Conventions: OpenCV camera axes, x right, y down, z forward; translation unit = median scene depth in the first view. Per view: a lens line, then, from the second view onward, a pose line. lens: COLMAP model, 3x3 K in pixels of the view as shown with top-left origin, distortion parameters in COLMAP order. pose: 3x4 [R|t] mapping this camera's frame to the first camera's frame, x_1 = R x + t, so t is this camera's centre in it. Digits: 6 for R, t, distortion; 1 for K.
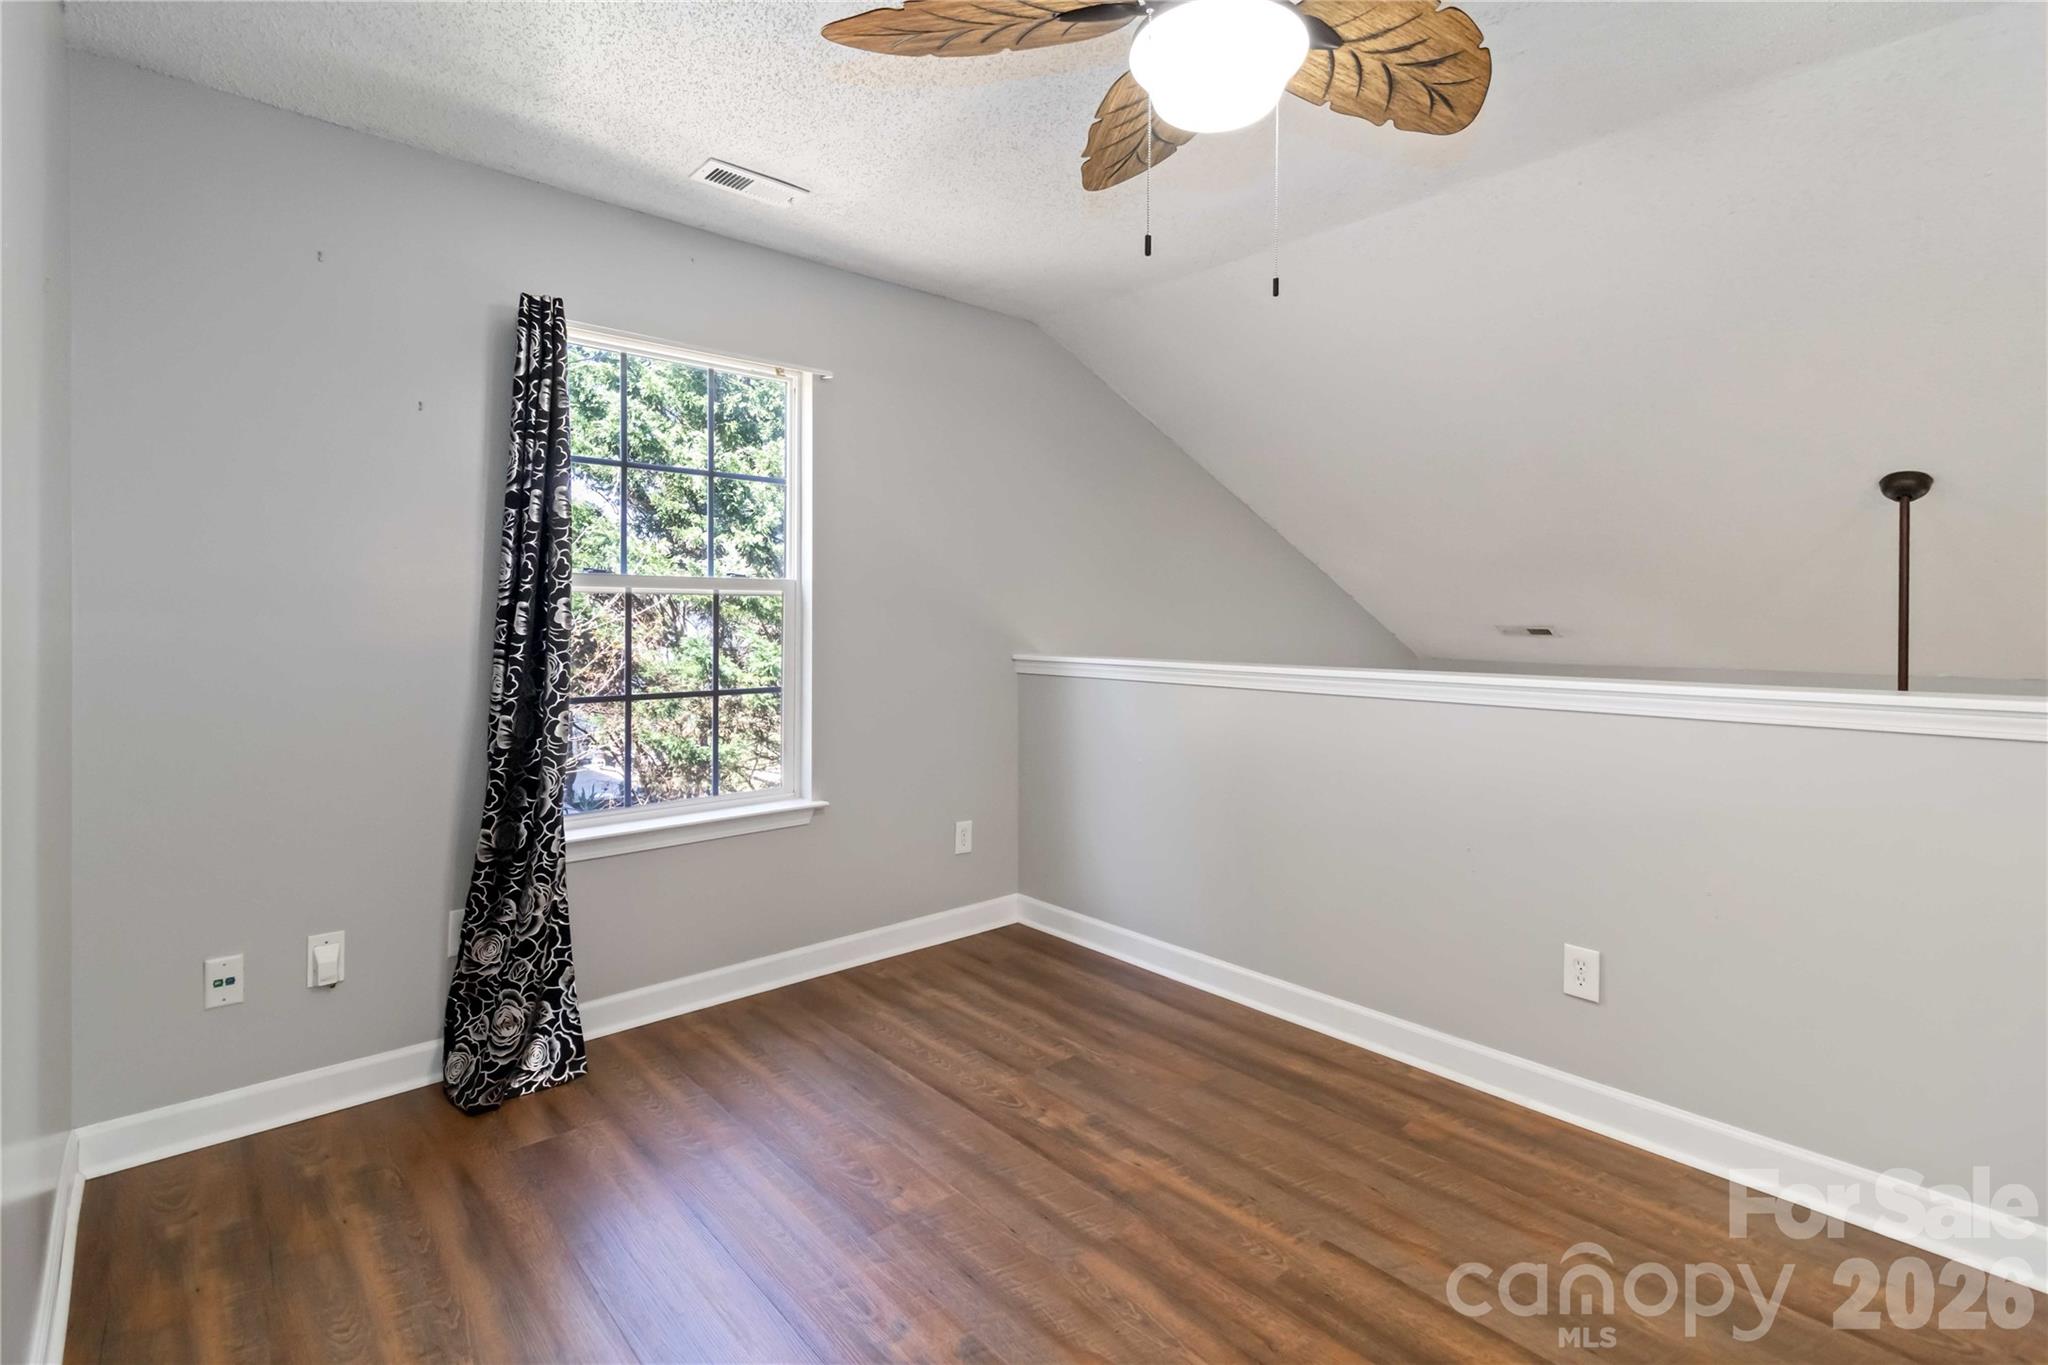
lens RADIAL K [[961.1, 0, 1023.8], [0, 961.1, 631.8], [0, 0, 1]] dist [0.000508, -0.000111]
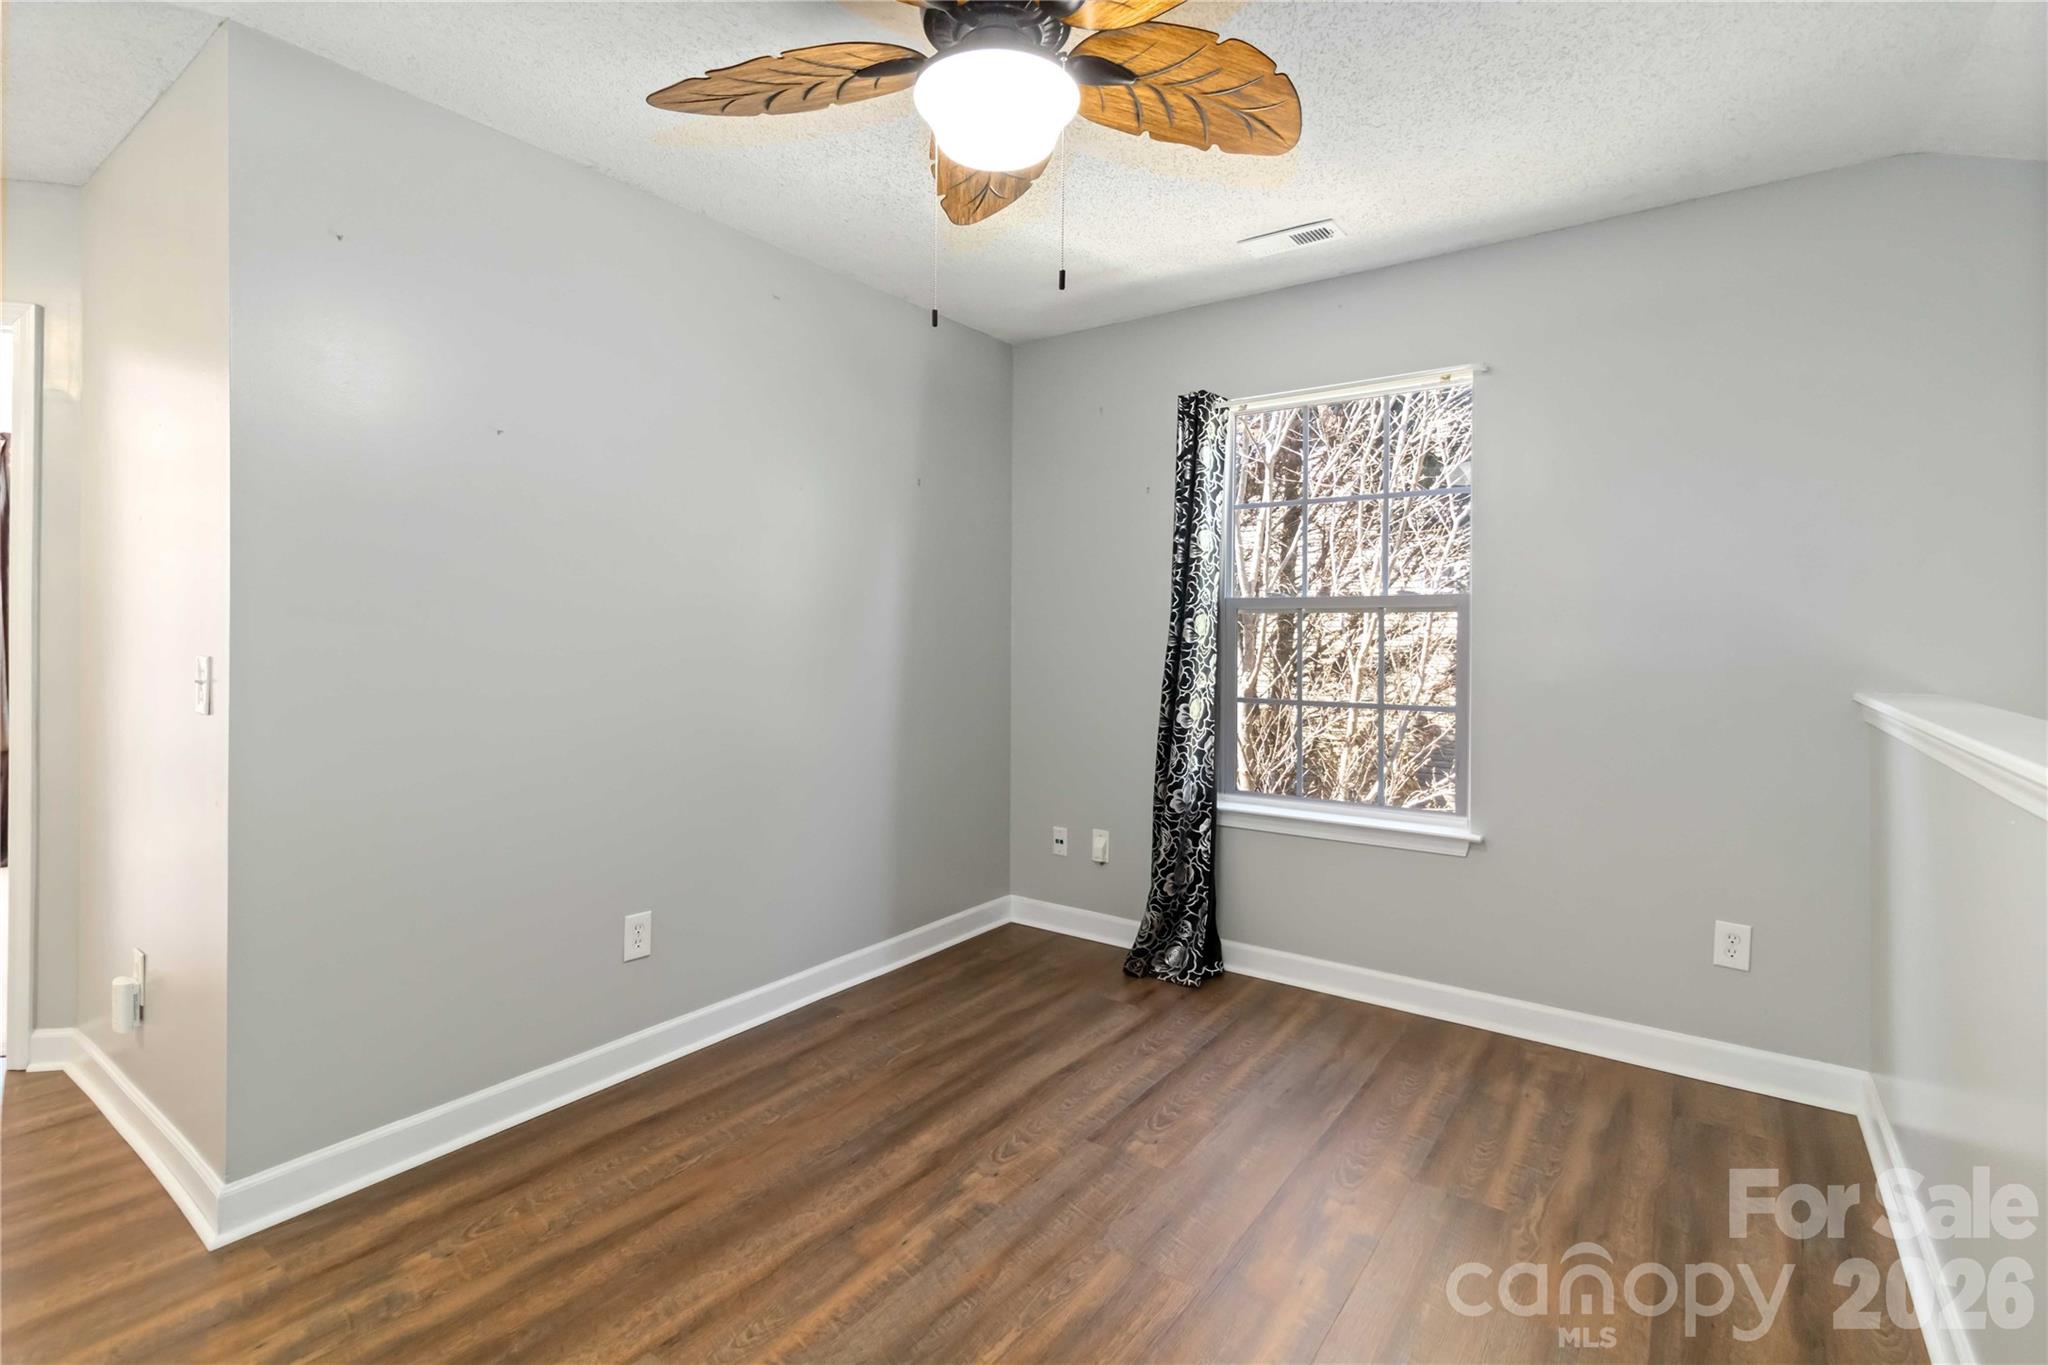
lens RADIAL K [[961.1, 0, 1023.8], [0, 961.1, 631.8], [0, 0, 1]] dist [0.000508, -0.000111]
pose [[0.209558, -0.003888, -0.977789, 0.704037], [-0.018993, 0.999787, -0.008046, -0.001062], [0.977612, 0.020257, 0.209439, 0.457070]]
